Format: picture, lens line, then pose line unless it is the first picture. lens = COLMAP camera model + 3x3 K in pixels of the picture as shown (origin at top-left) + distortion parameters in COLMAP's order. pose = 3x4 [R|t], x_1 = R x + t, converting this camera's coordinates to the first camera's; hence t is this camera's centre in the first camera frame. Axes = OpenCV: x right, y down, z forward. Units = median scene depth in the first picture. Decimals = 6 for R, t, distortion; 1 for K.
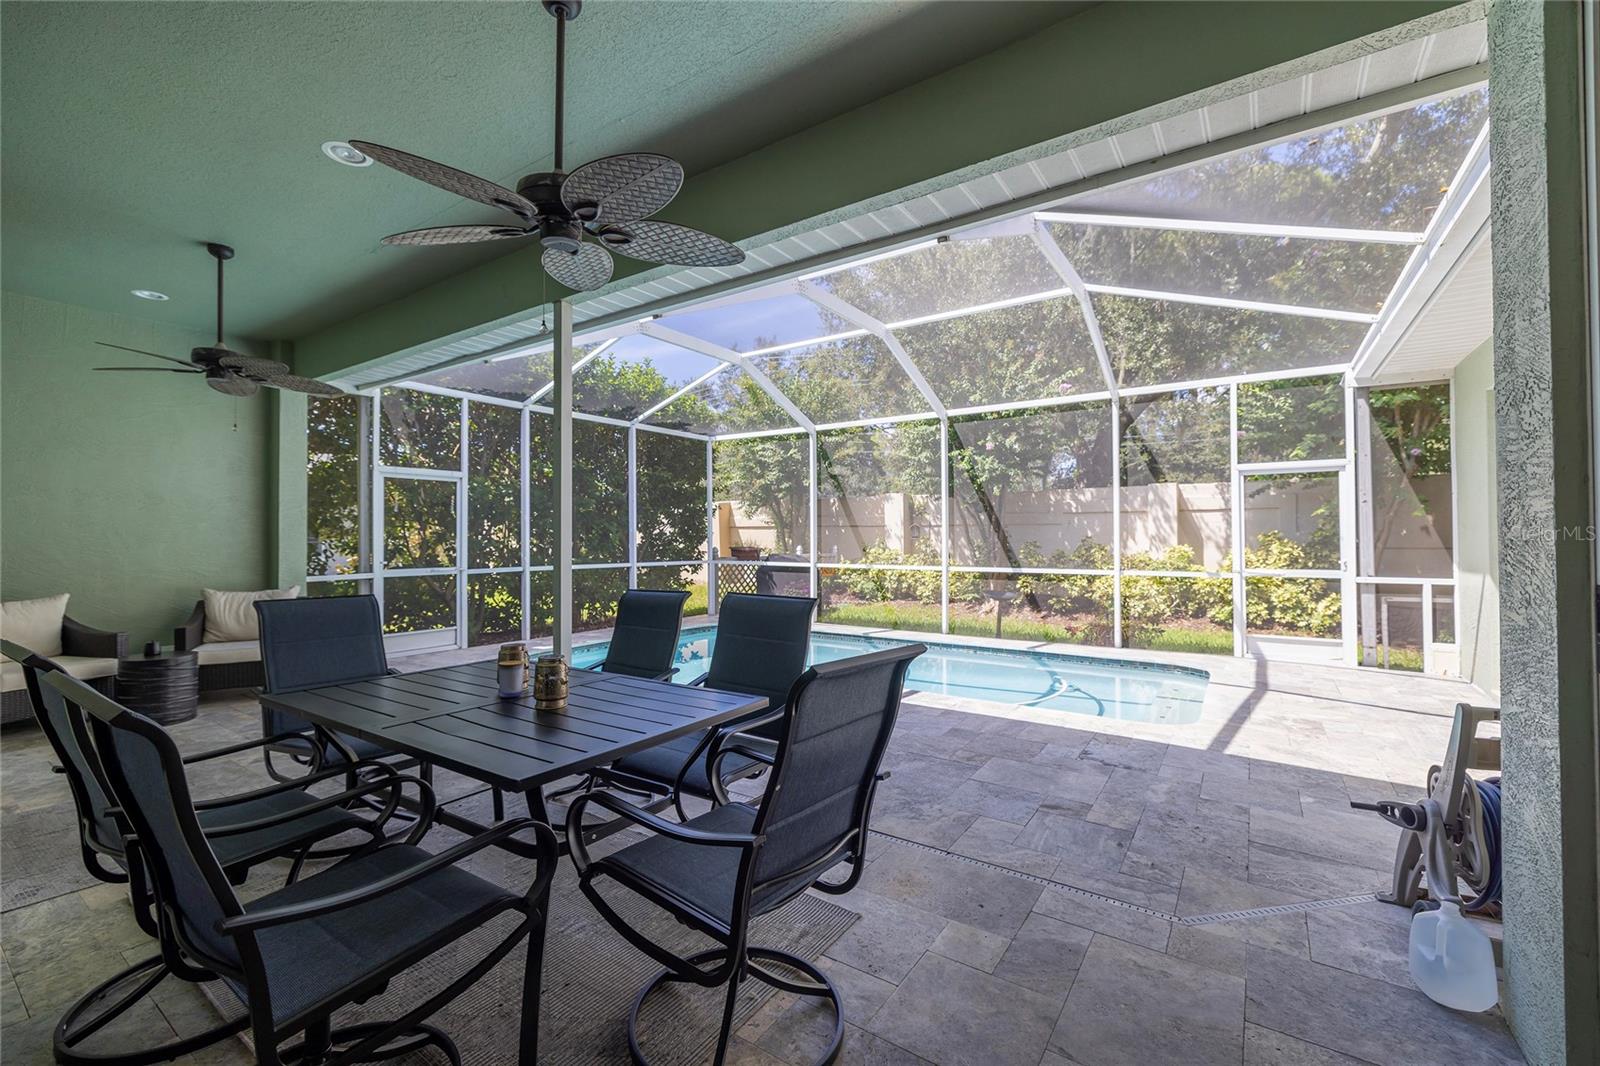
lens RADIAL K [[665.2, 0, 801.8], [0, 665.2, 528.4], [0, 0, 1]] dist [-0.001841, -0.000237]
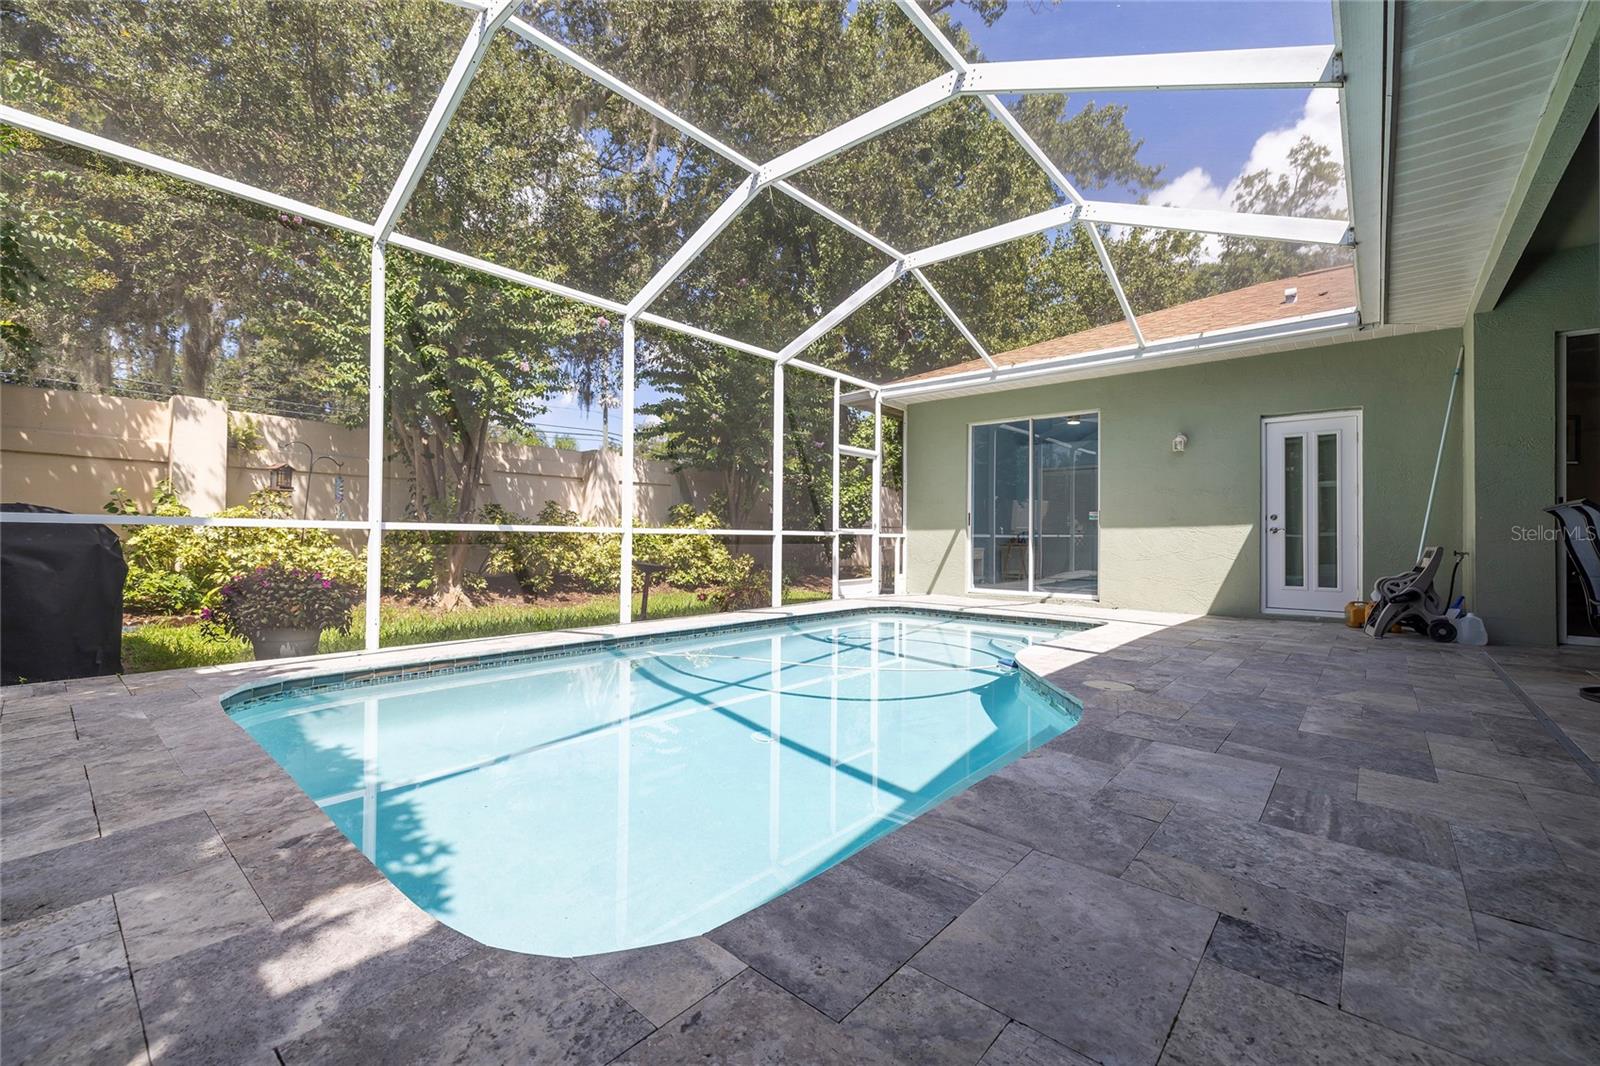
lens RADIAL K [[665.2, 0, 784.9], [0, 665.2, 530.1], [0, 0, 1]] dist [-0.001841, -0.000237]
pose [[0.124561, 0.015355, 0.992093, -0.497796], [-0.023768, 0.999640, -0.012487, 0.068151], [-0.991927, -0.022024, 0.124881, 0.789480]]
